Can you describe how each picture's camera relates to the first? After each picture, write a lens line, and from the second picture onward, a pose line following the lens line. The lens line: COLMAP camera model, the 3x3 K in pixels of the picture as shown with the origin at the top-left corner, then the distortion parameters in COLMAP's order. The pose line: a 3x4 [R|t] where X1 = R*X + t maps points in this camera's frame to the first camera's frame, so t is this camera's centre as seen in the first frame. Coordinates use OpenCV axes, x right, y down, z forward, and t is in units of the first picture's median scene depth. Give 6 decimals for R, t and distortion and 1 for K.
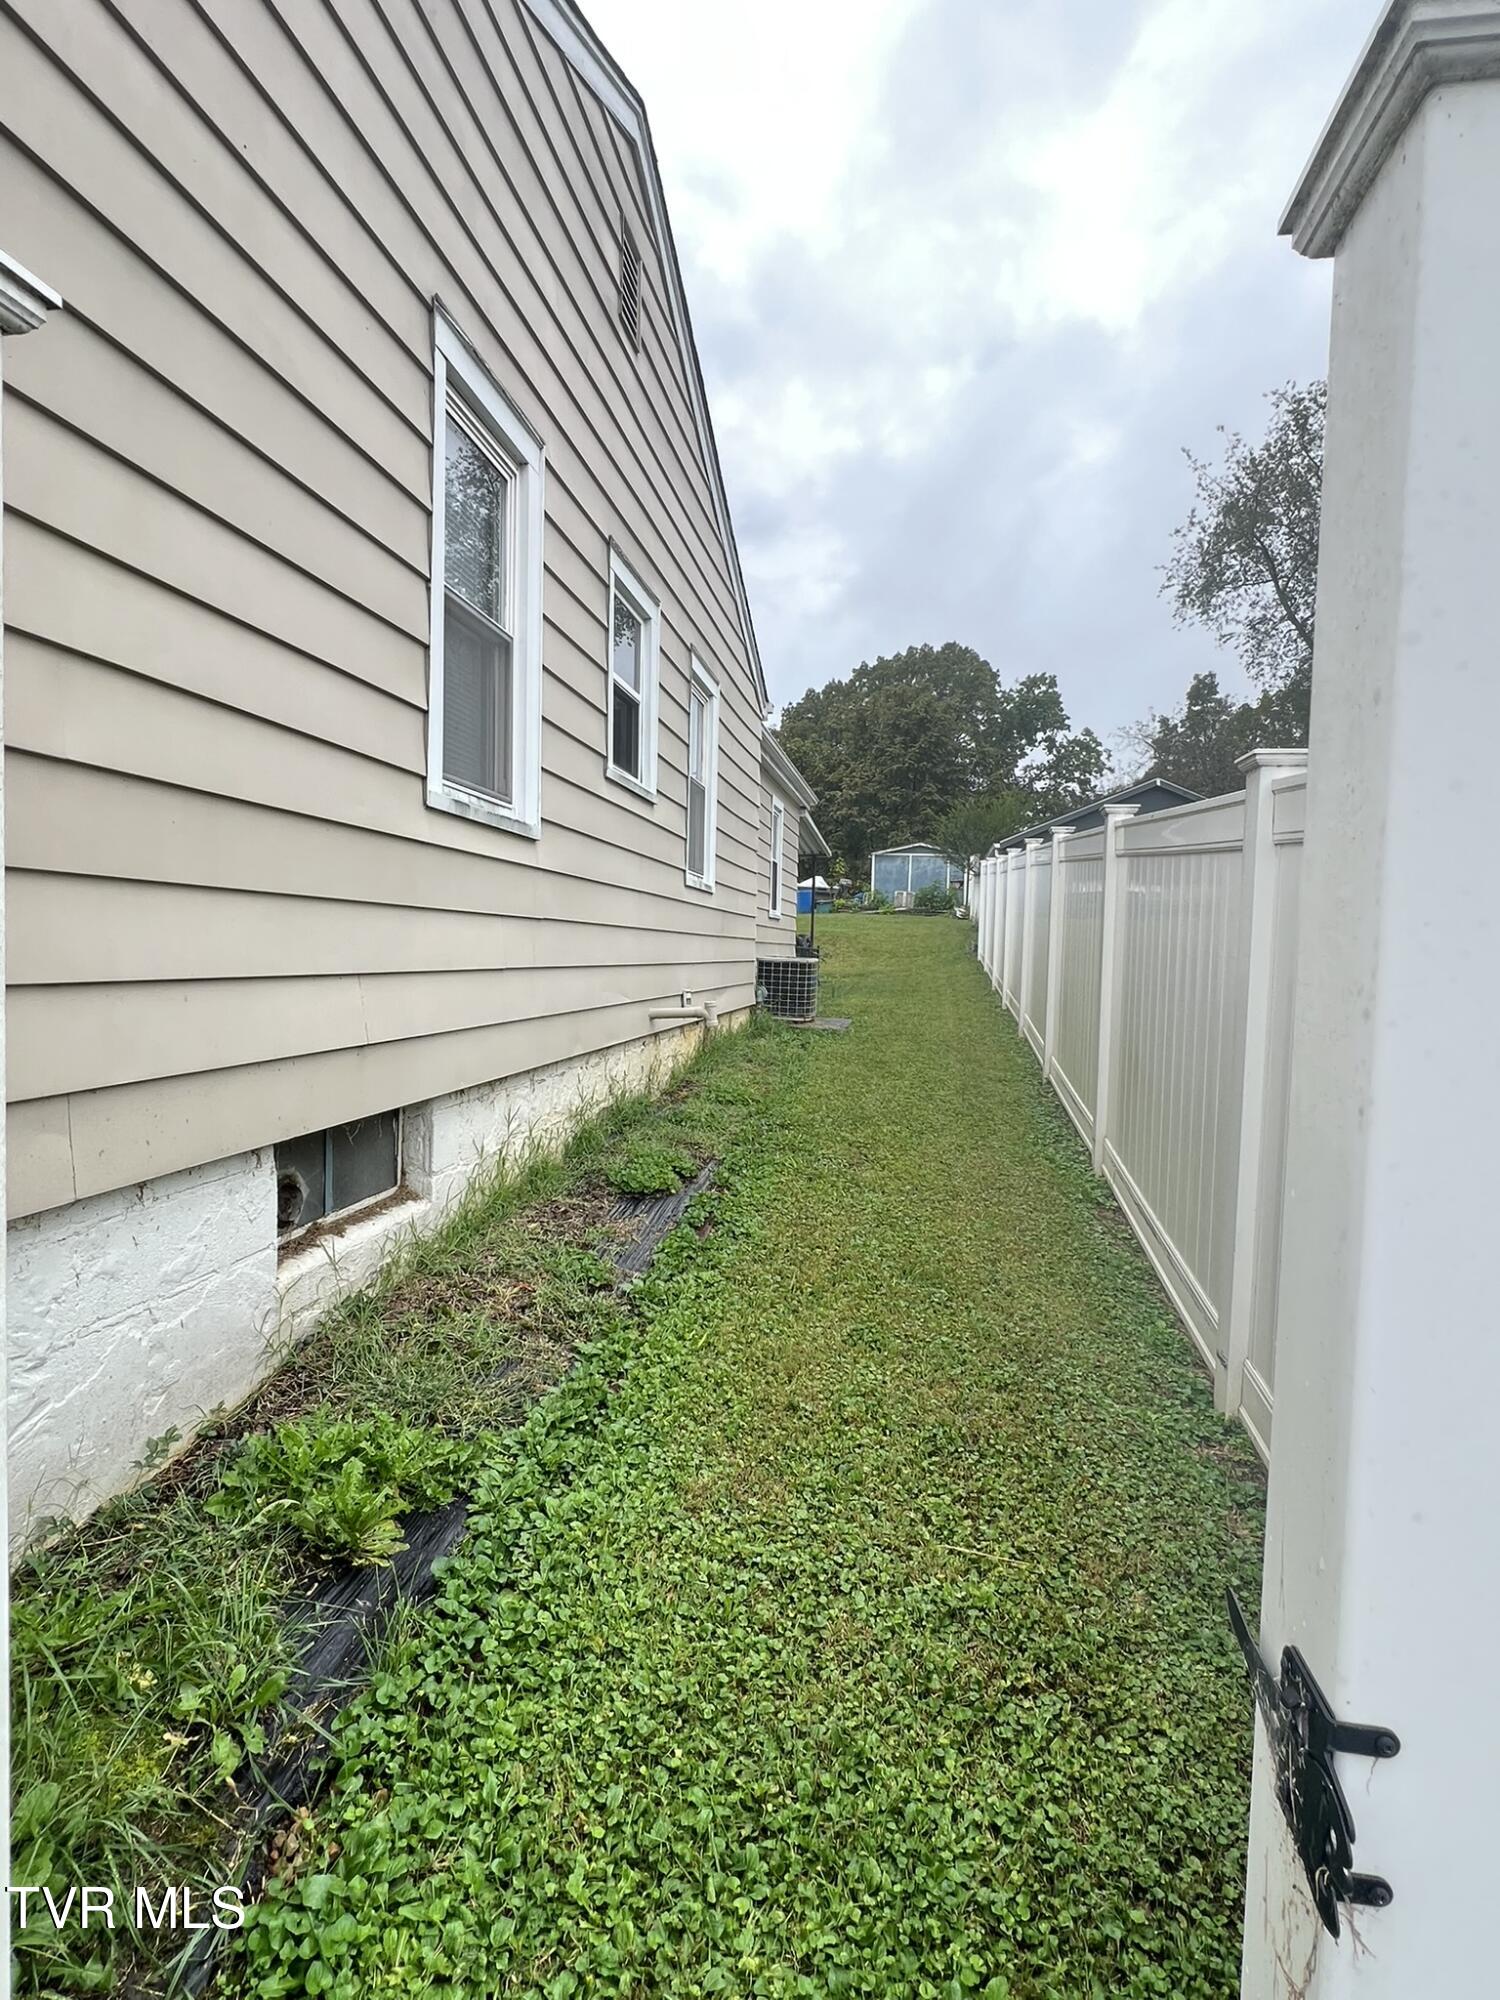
lens RADIAL K [[1000.7, 0, 750.0], [0, 1000.7, 1000.0], [0, 0, 1]] dist [-0.002904, 0.000662]
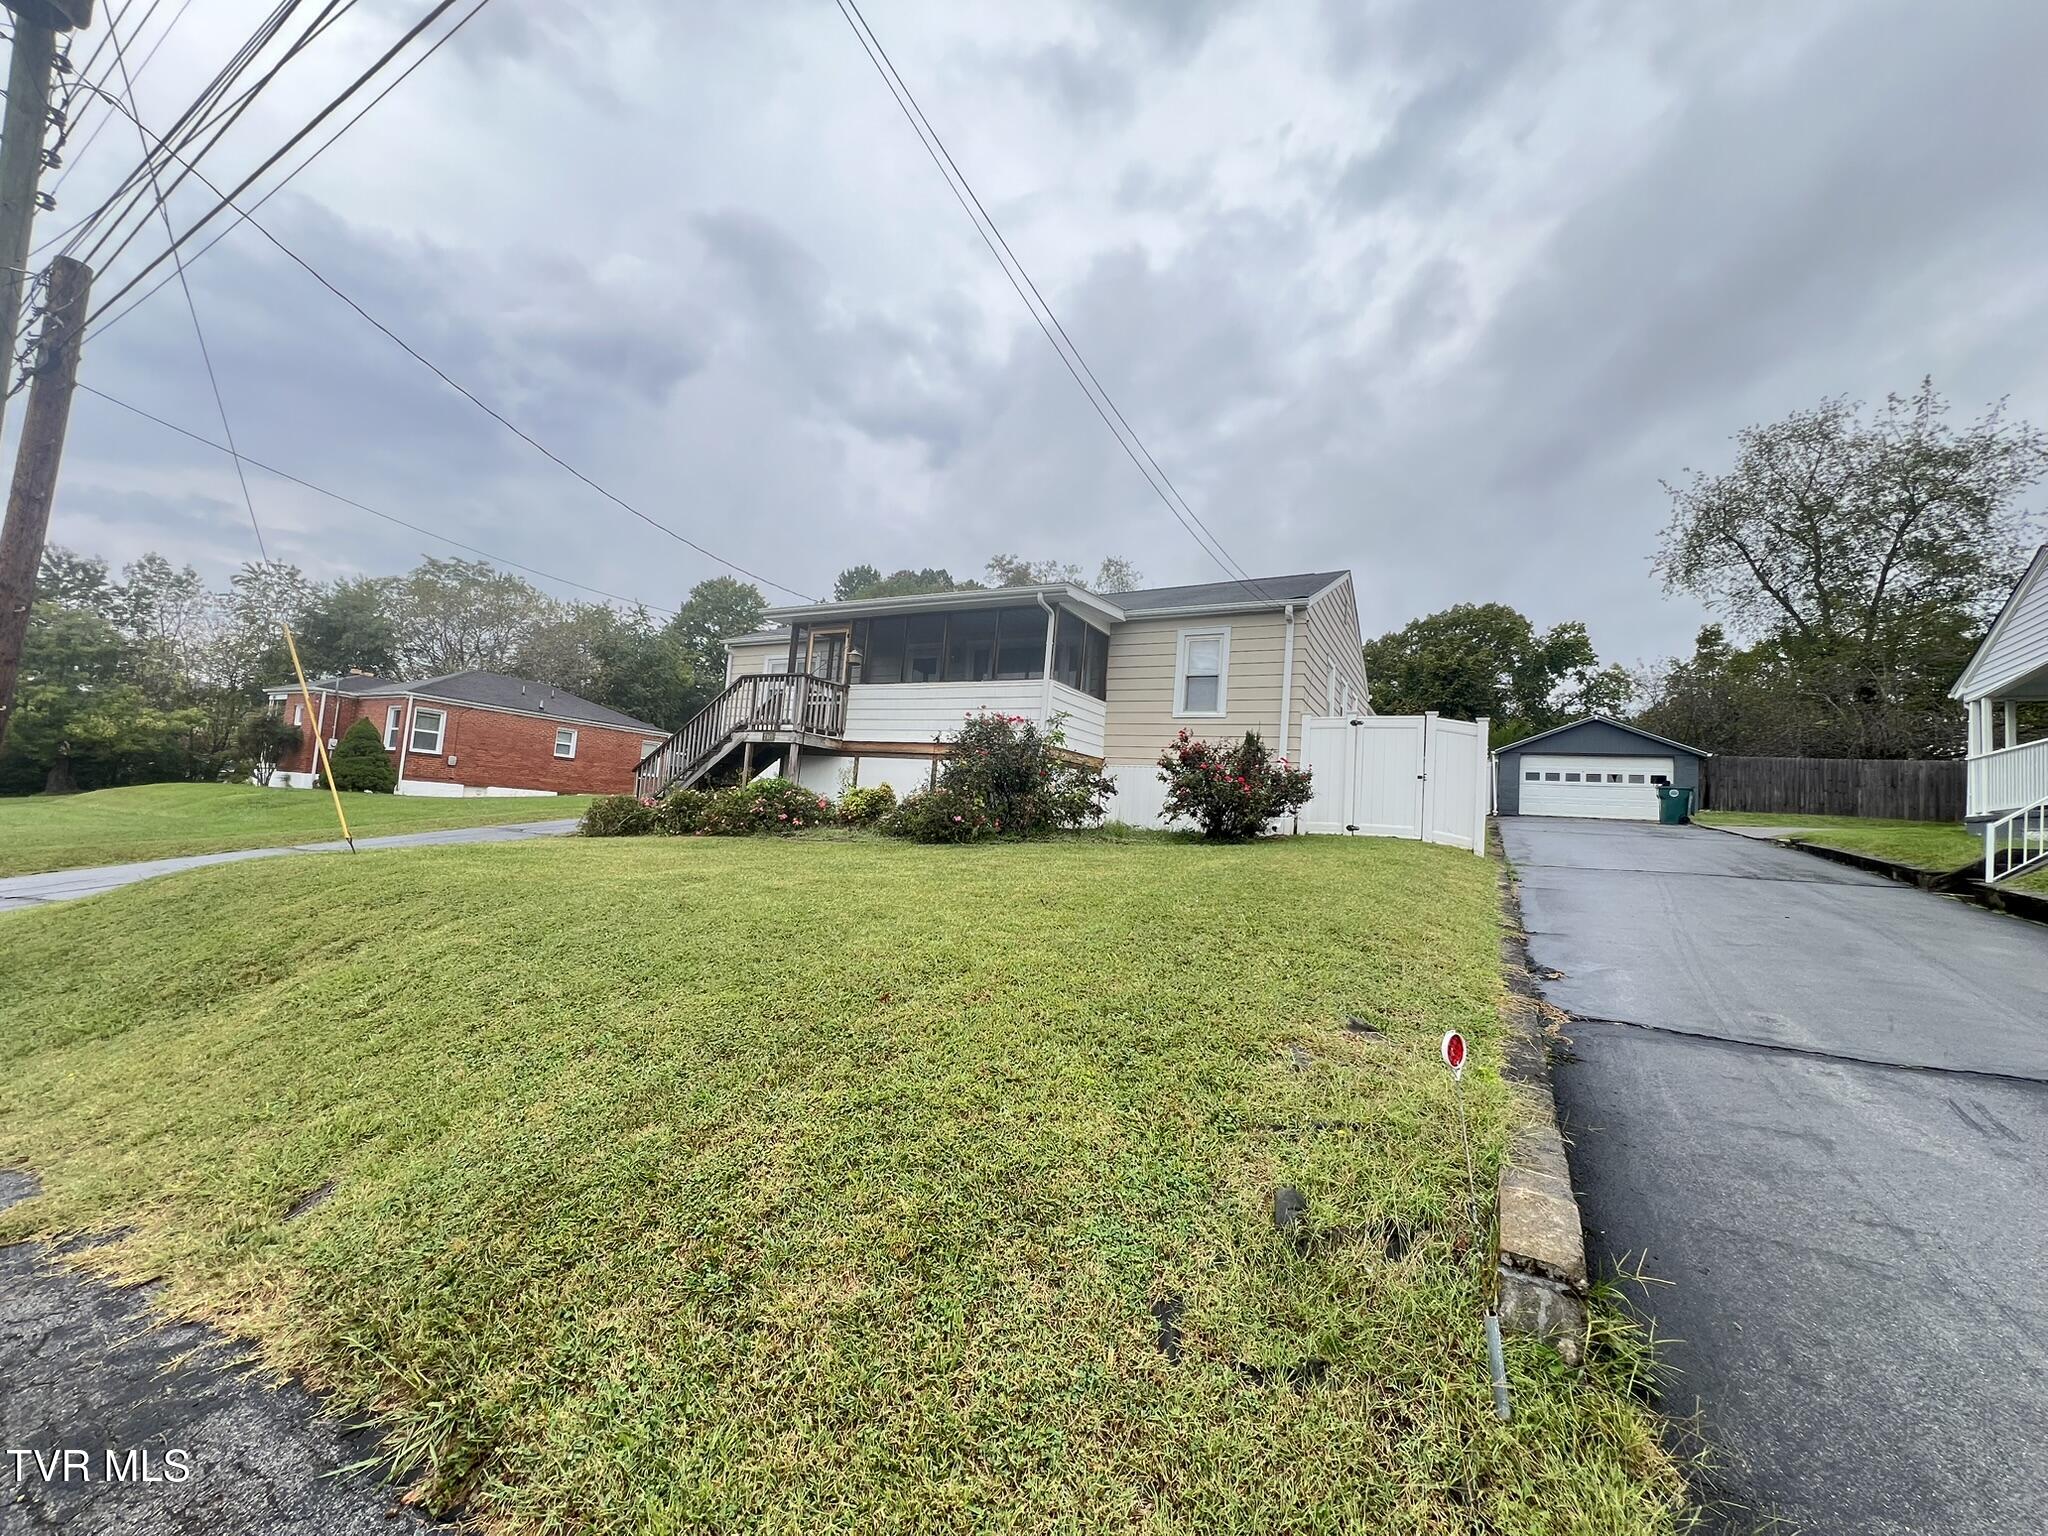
lens RADIAL K [[820.0, 0, 1013.3], [0, 820.0, 762.8], [0, 0, 1]] dist [0.000358, 0.000058]
pose [[0.940792, 0.016668, -0.338574, -0.017111], [-0.065275, 0.989006, -0.132692, 0.033011], [0.332640, 0.146936, 0.931537, -0.179548]]
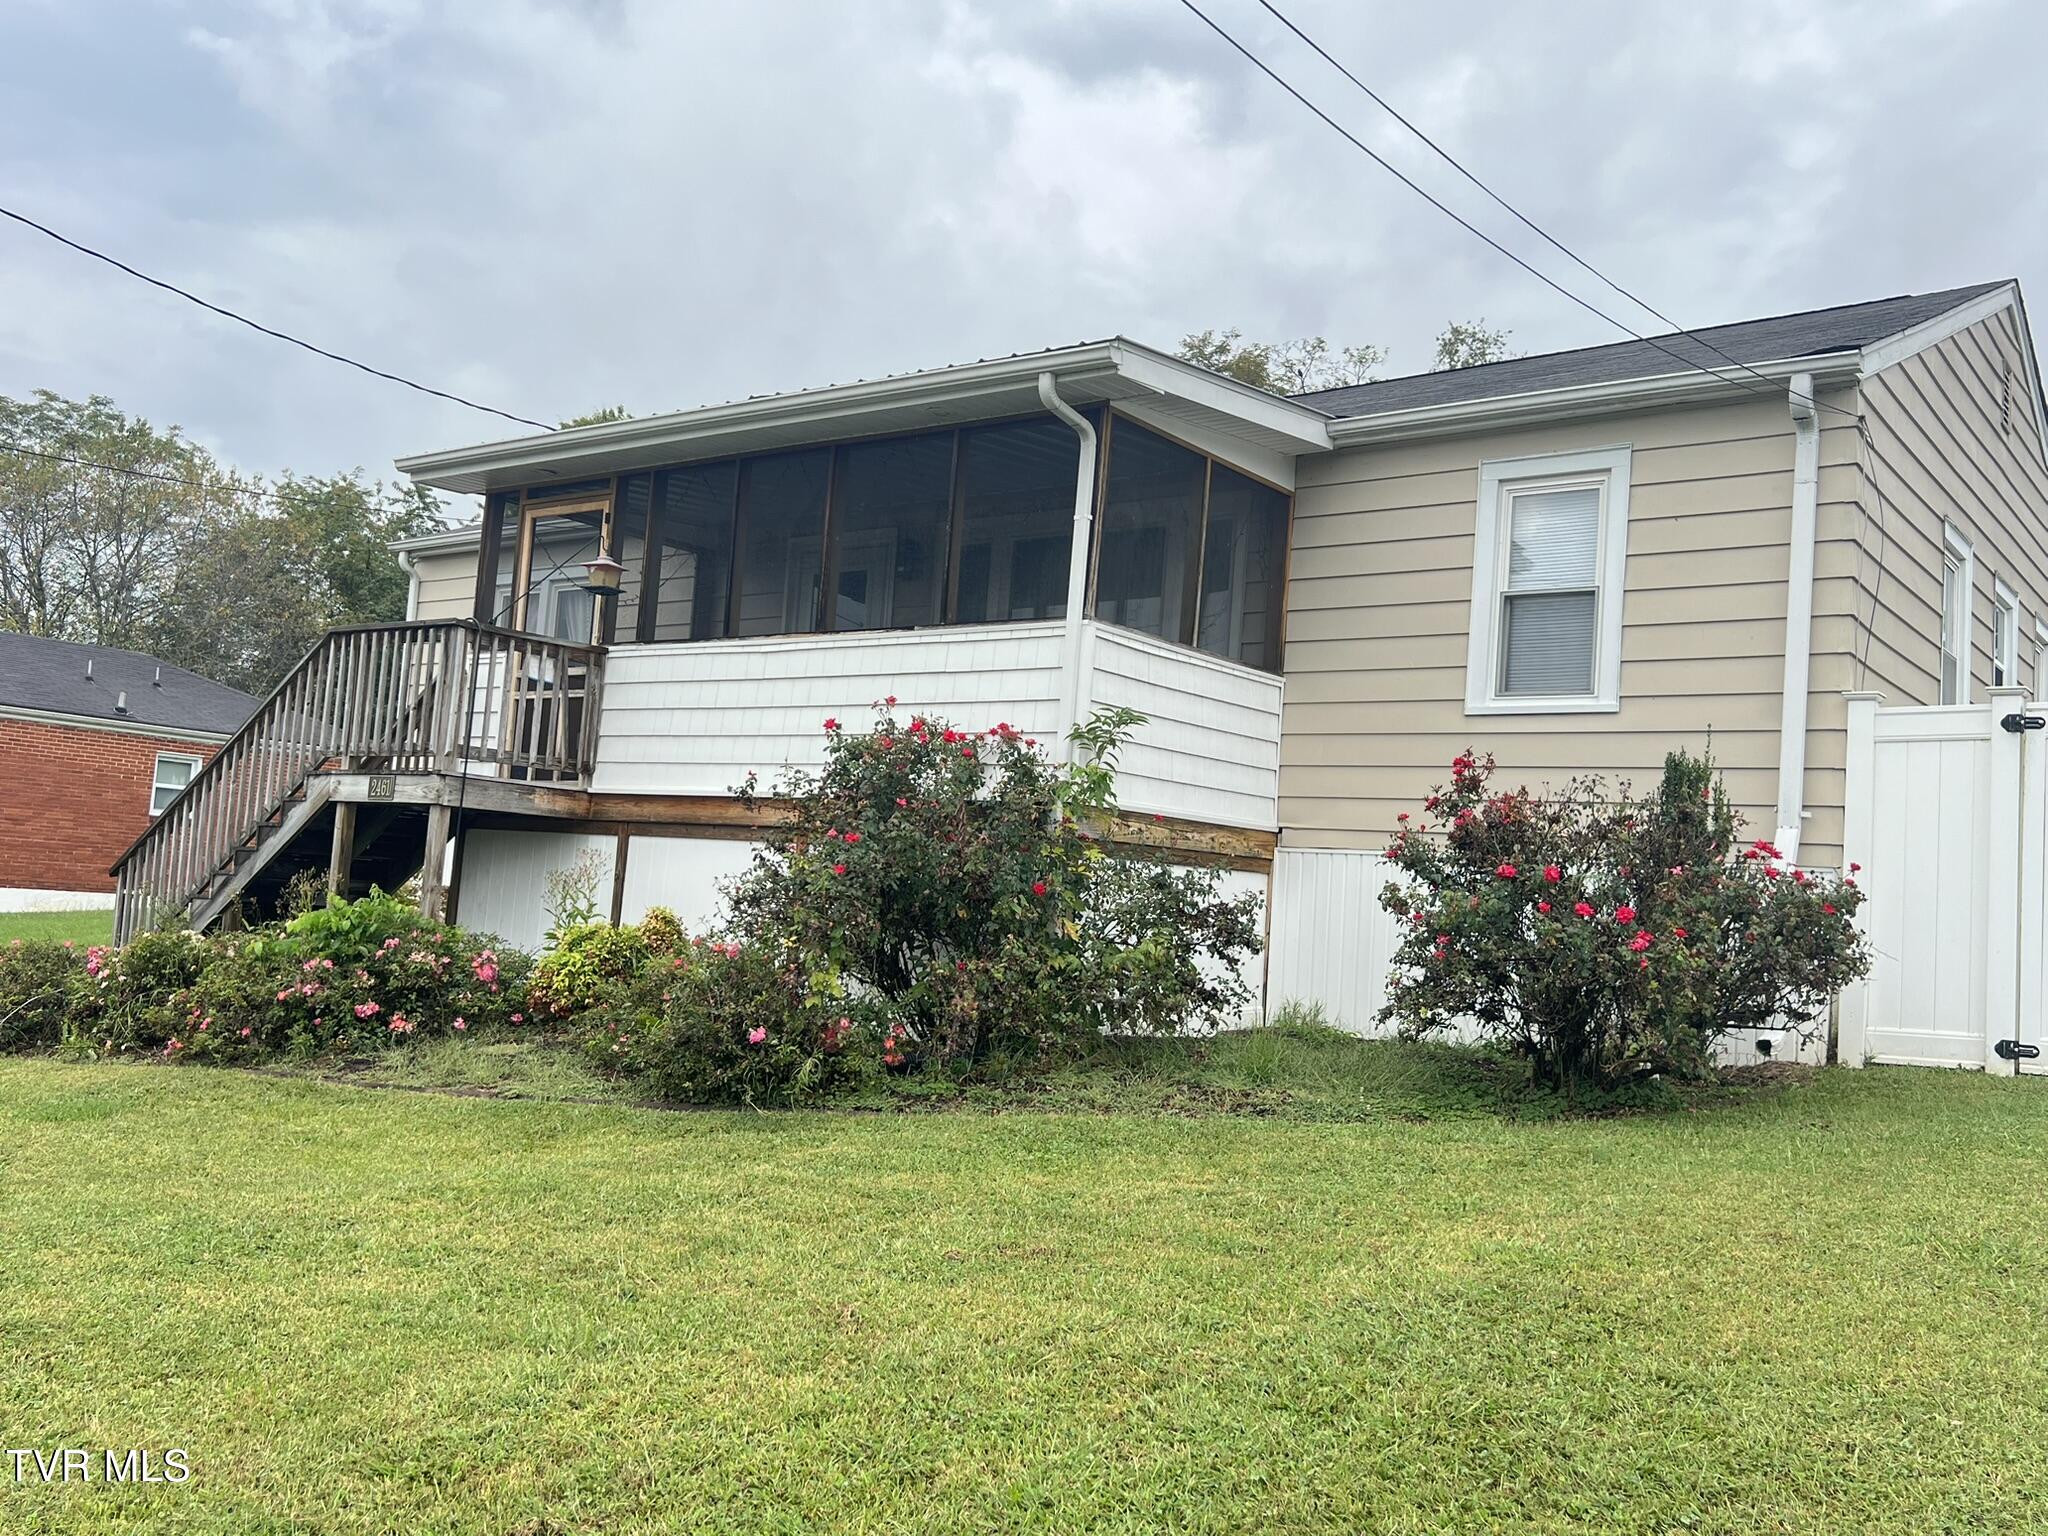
lens RADIAL K [[1787.6, 0, 1024.0], [0, 1787.6, 768.0], [0, 0, 1]] dist [0.039842, -0.023250]
pose [[0.883920, -0.004893, -0.467612, -0.010136], [-0.068658, 0.987752, -0.140118, 0.021671], [0.462570, 0.155958, 0.872758, -0.132971]]
